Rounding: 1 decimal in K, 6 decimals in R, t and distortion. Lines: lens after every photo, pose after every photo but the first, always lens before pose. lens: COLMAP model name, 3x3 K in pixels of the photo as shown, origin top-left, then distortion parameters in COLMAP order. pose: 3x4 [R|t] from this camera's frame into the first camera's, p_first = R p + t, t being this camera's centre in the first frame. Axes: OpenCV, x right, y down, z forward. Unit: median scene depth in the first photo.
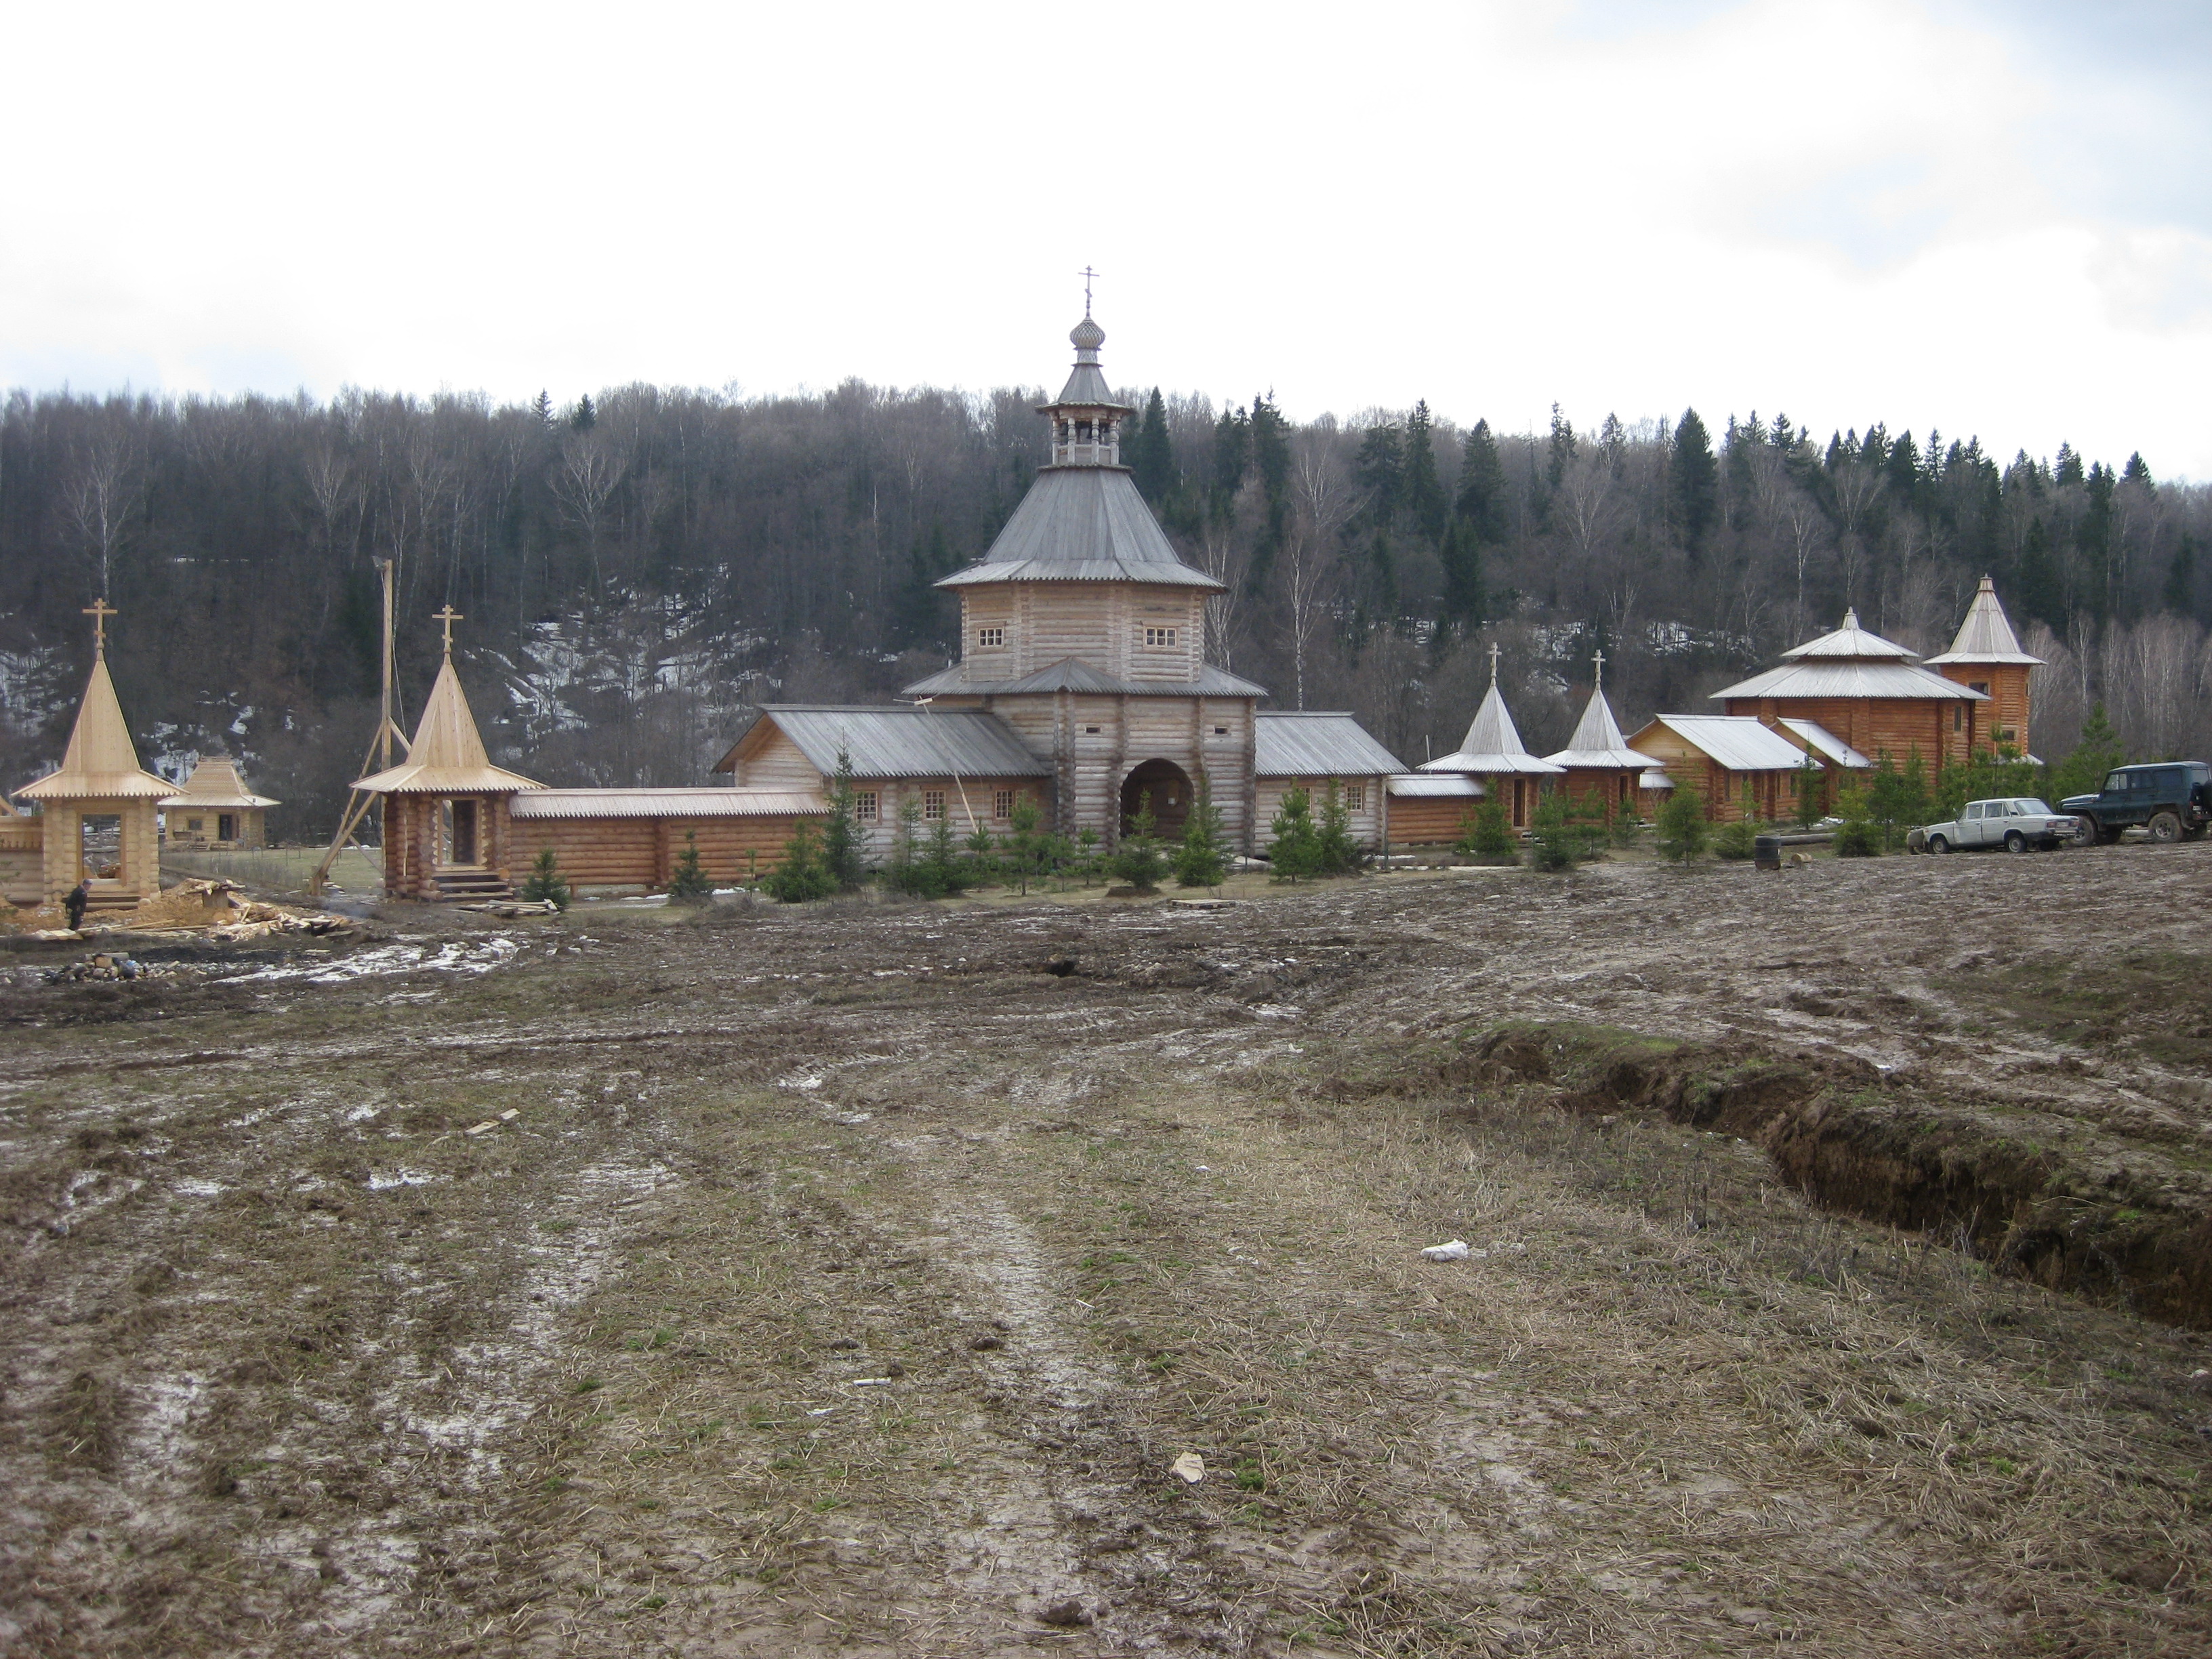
lens RADIAL K [[2445.0, 0, 1106.0], [0, 2445.0, 829.5], [0, 0, 1]] dist [-0.146139, -0.035397]
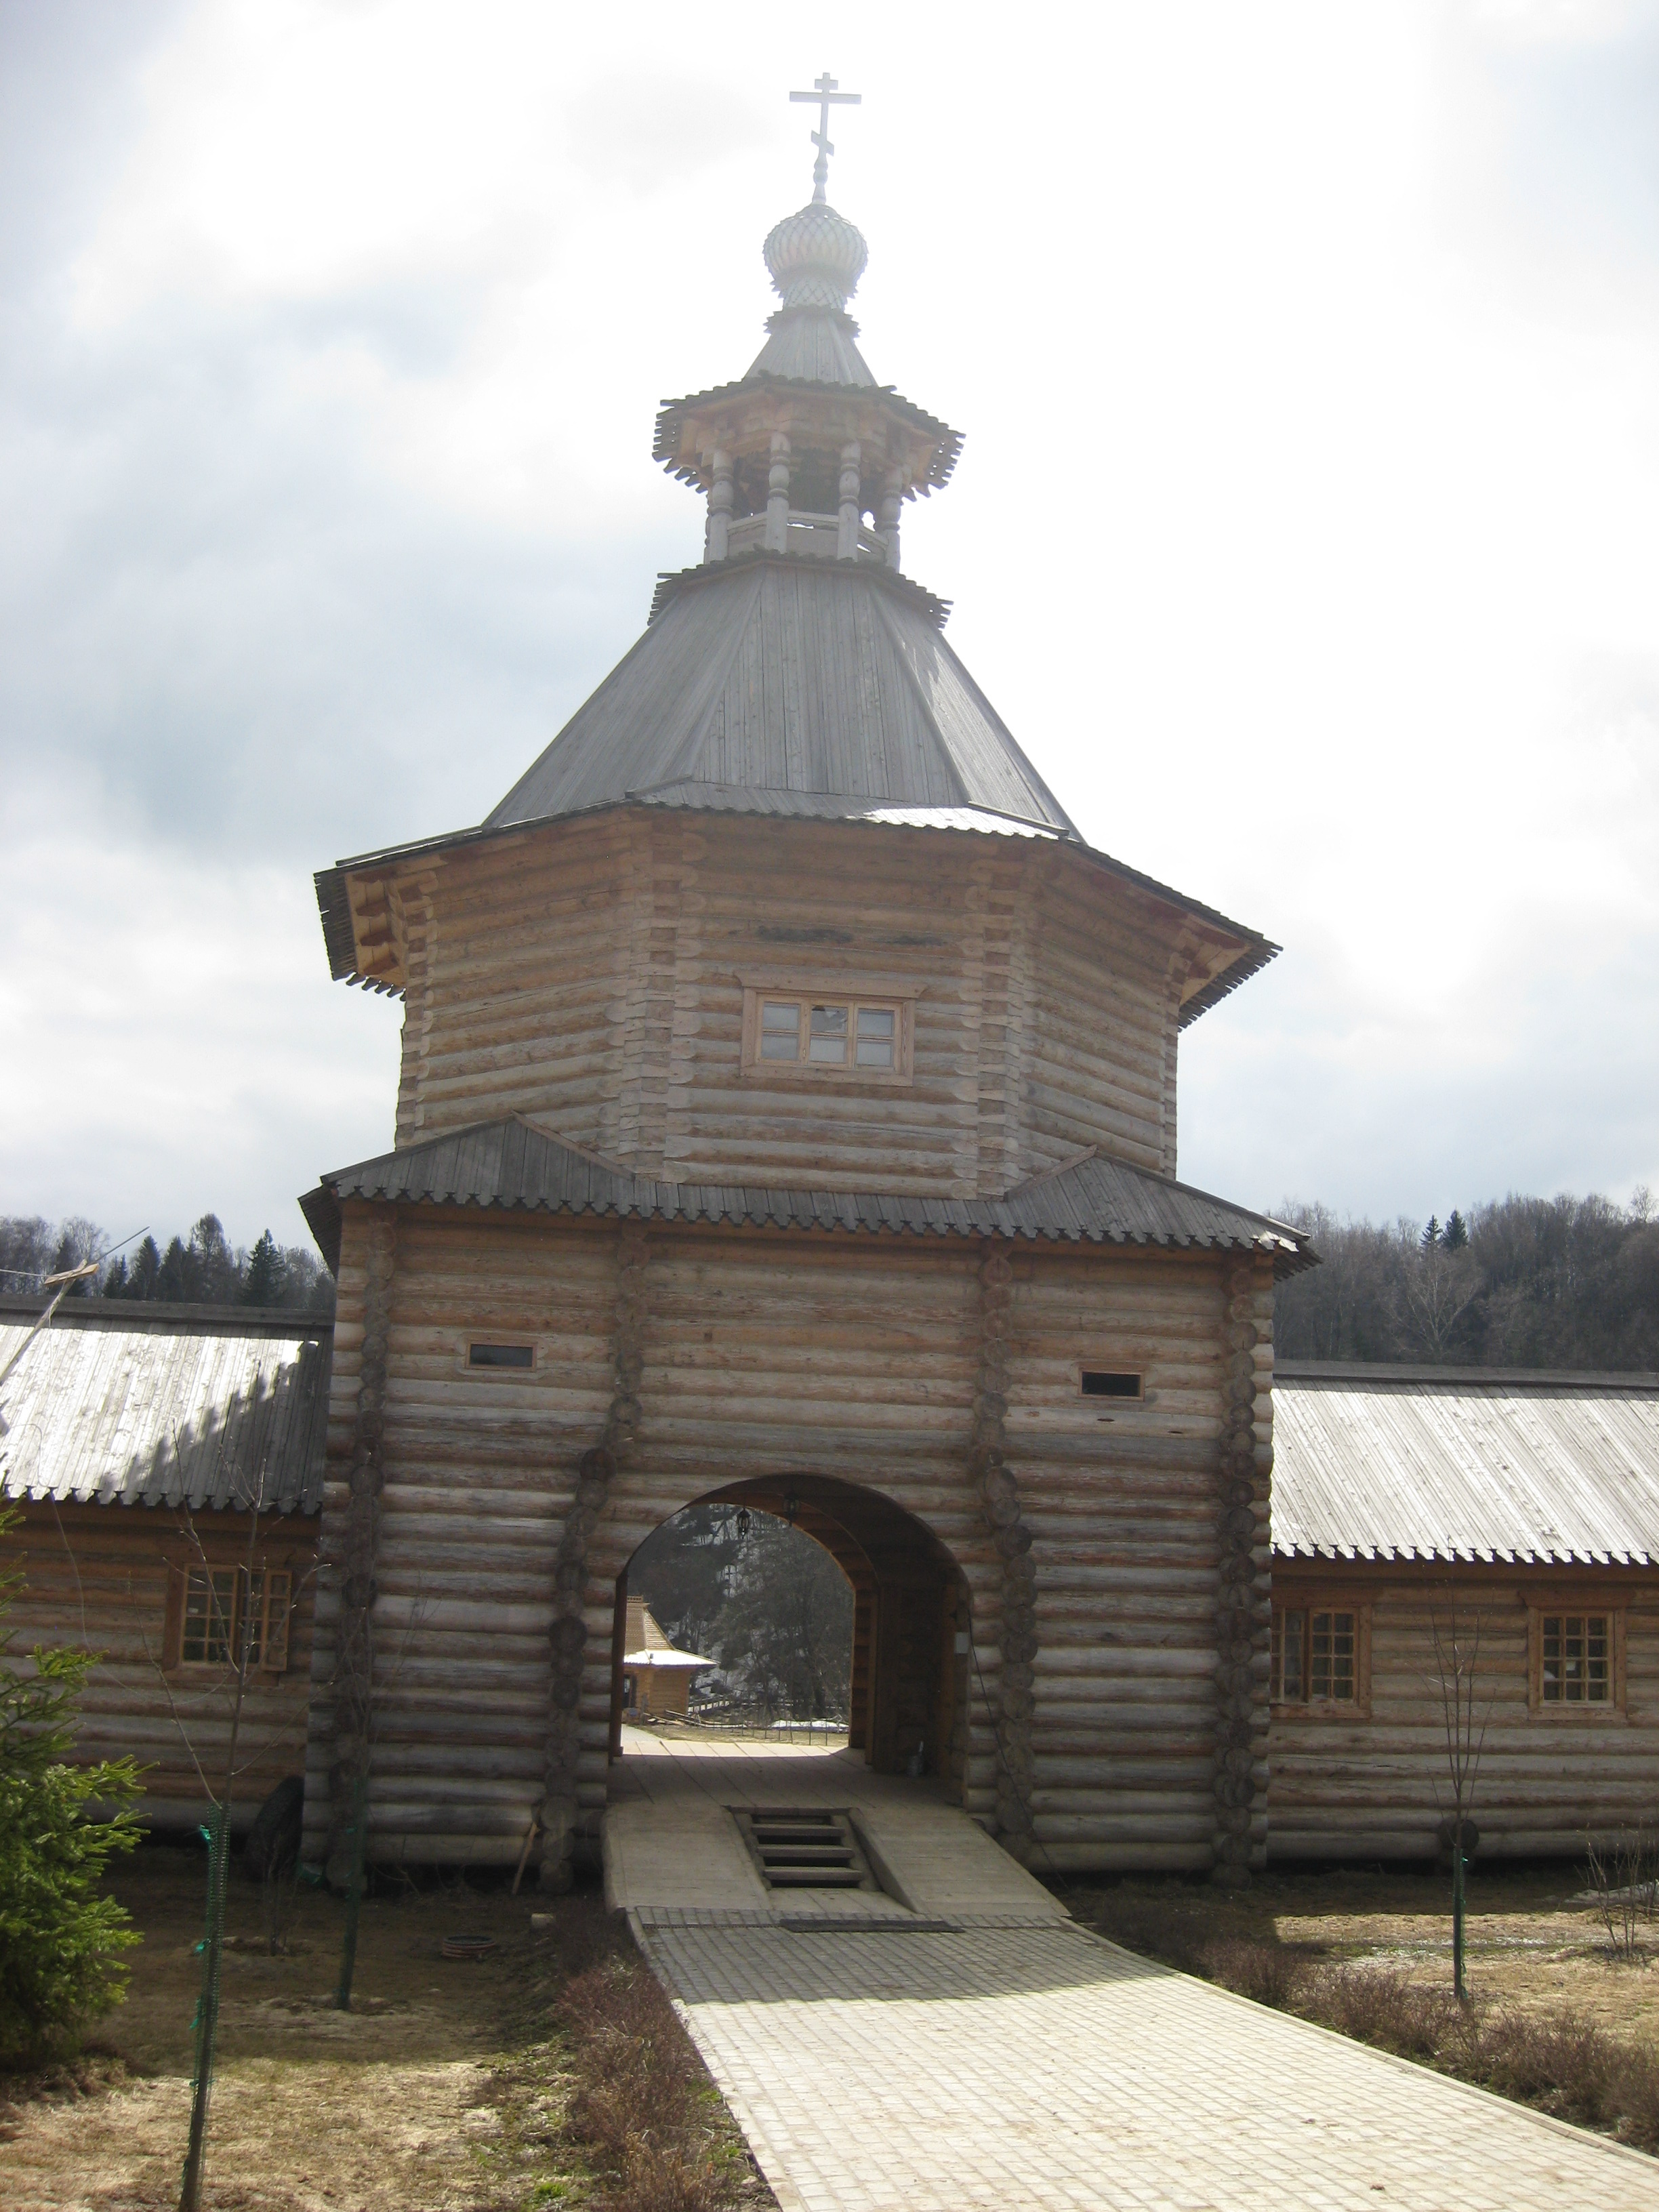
lens RADIAL K [[2445.0, 0, 829.5], [0, 2445.0, 1106.0], [0, 0, 1]] dist [-0.146139, -0.035397]
pose [[0.856122, -0.083035, -0.510059, 0.162574], [-0.047657, 0.970115, -0.237921, -0.004559], [0.514572, 0.227997, 0.826579, 0.765783]]
